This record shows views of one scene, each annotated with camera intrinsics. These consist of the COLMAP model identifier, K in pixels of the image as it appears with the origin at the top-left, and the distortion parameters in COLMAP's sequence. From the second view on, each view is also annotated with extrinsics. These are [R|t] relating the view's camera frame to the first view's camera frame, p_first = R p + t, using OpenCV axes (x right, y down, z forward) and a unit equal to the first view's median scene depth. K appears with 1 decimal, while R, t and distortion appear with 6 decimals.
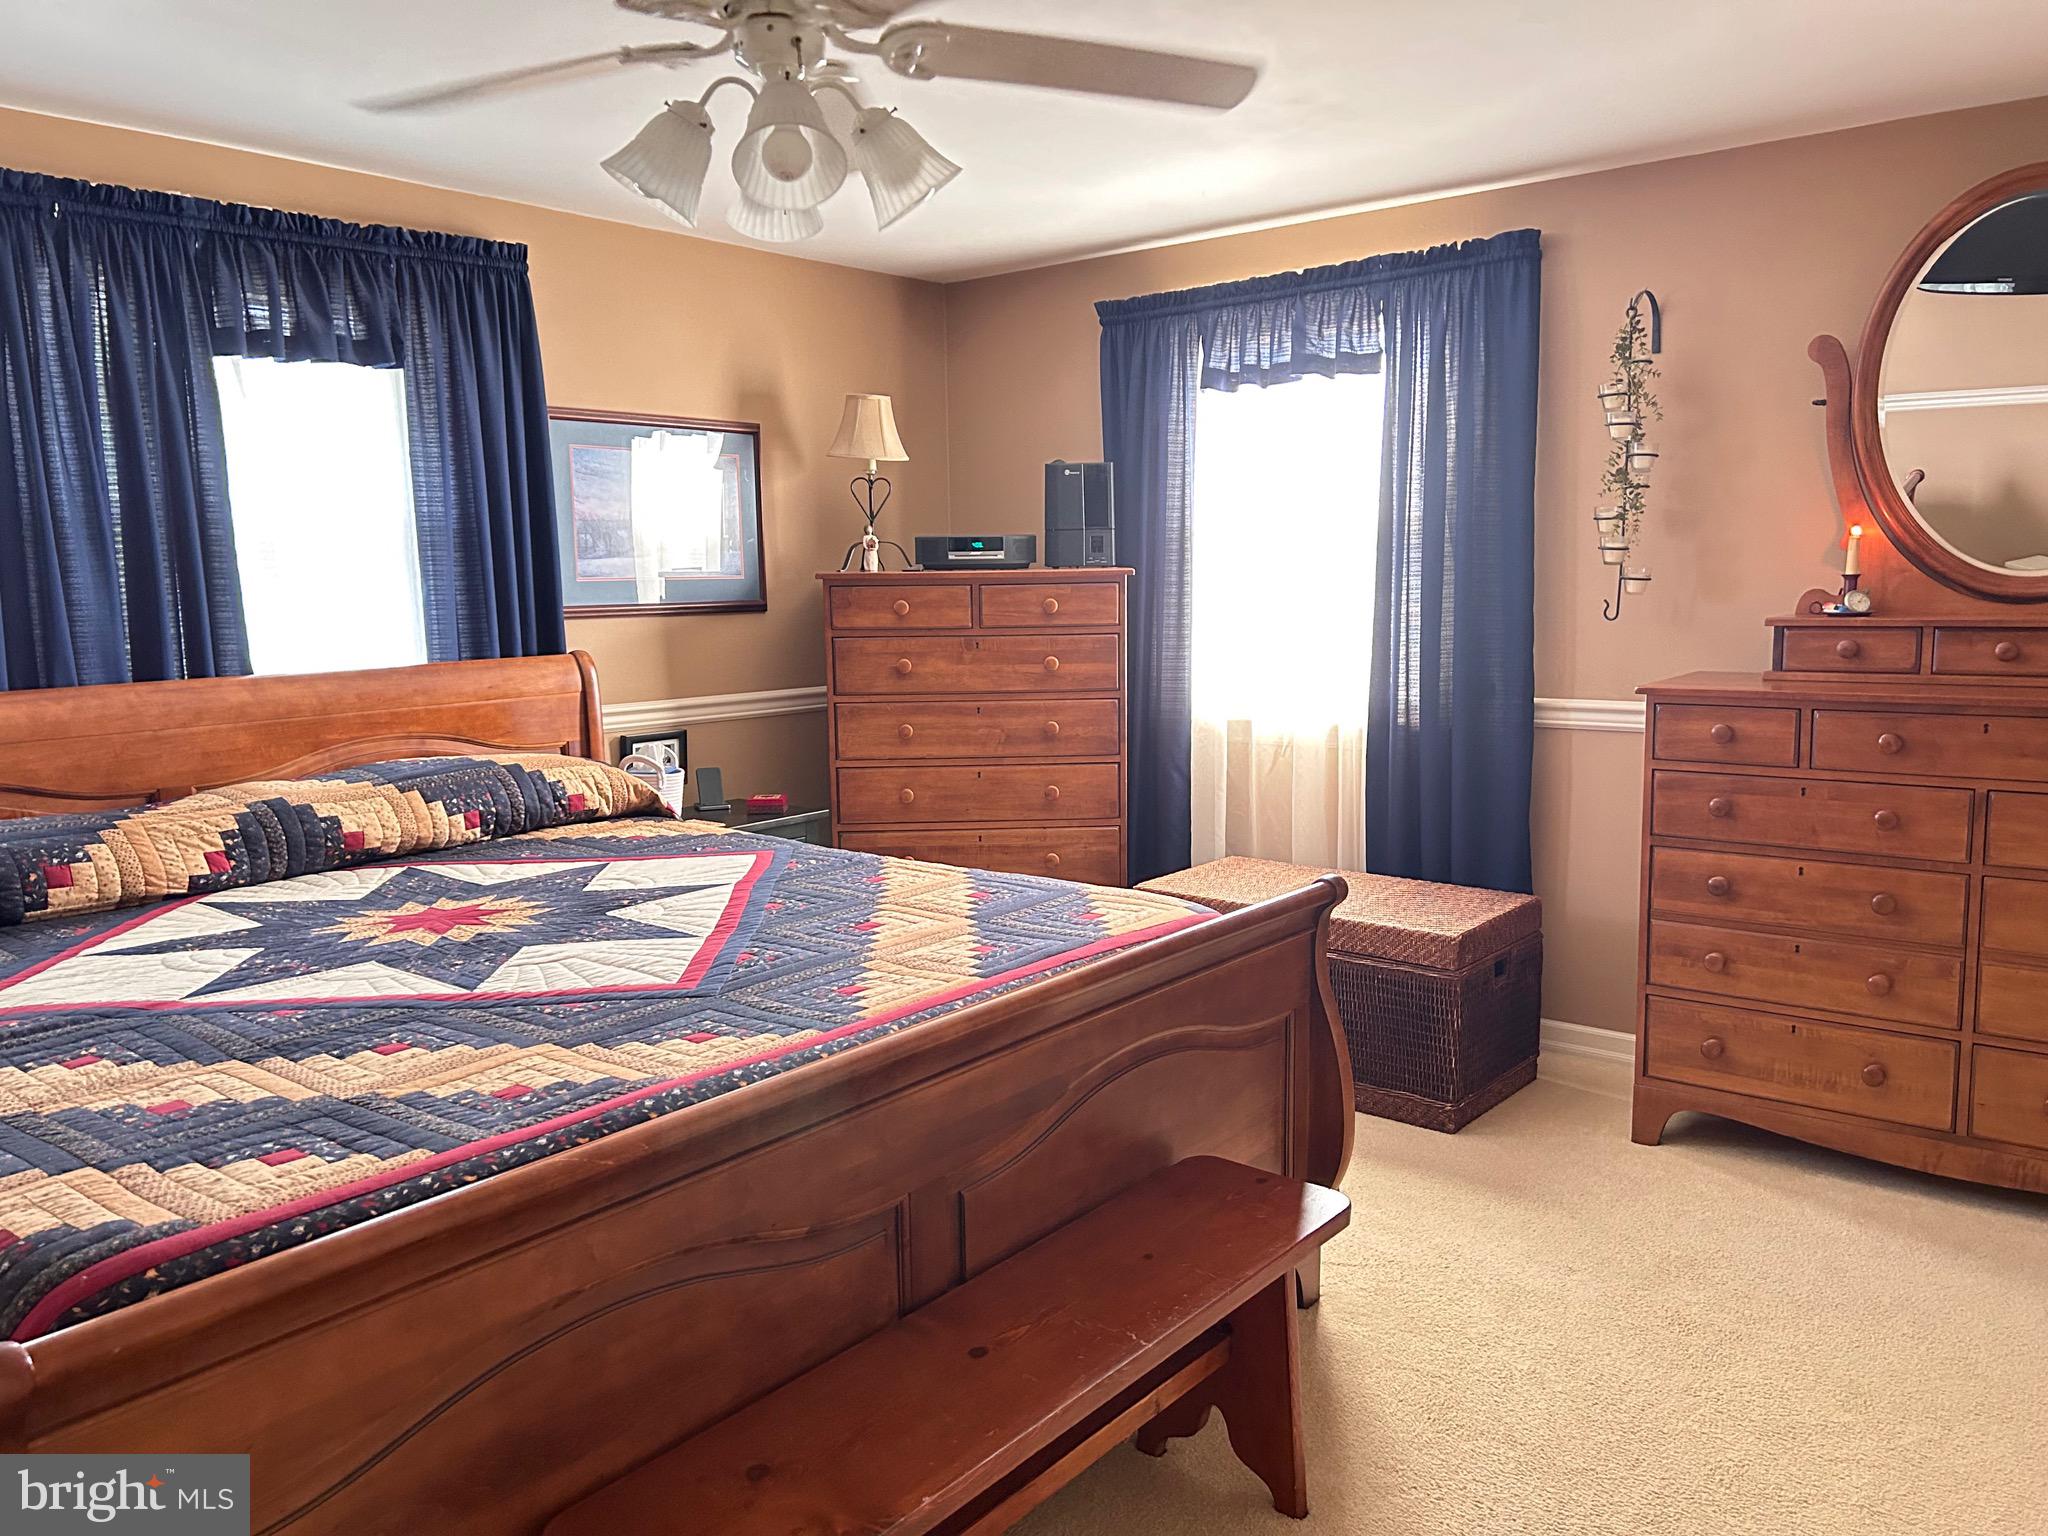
lens RADIAL K [[1572.9, 0, 1024.0], [0, 1572.9, 768.0], [0, 0, 1]] dist [0.001636, -0.001304]
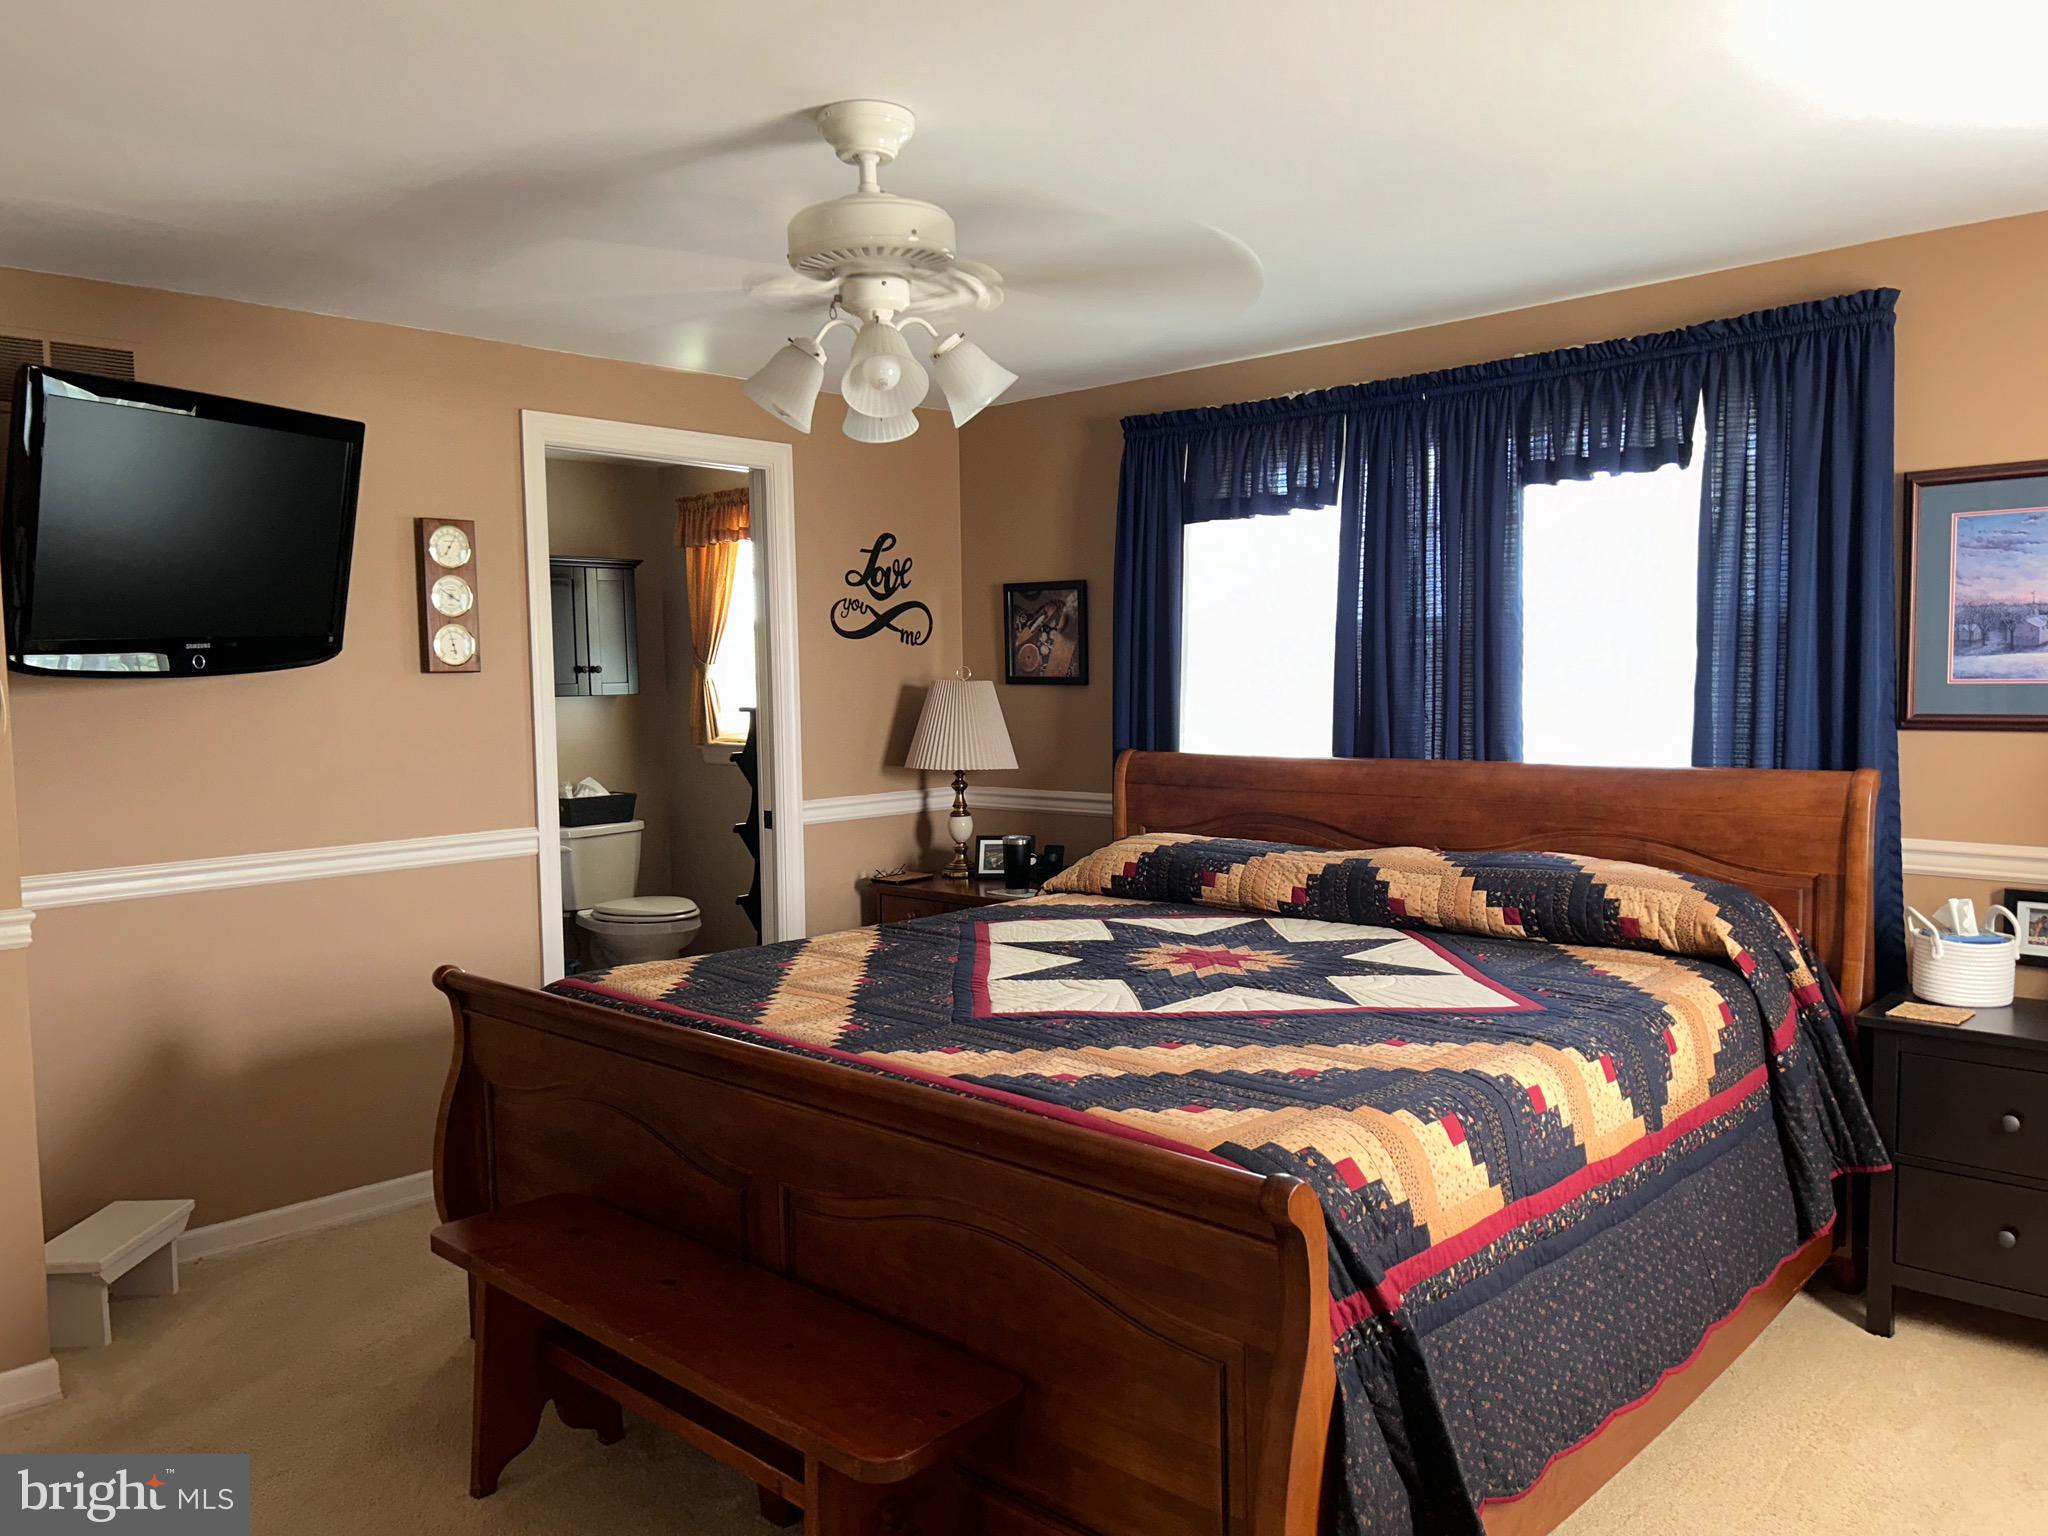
lens RADIAL K [[1538.0, 0, 1025.0], [0, 1538.0, 773.9], [0, 0, 1]] dist [0.001591, 0.000044]
pose [[-0.092406, 0.081127, -0.992411, 0.682182], [-0.113574, 0.989312, 0.091448, -0.116742], [0.989223, 0.121163, -0.082205, 0.772000]]
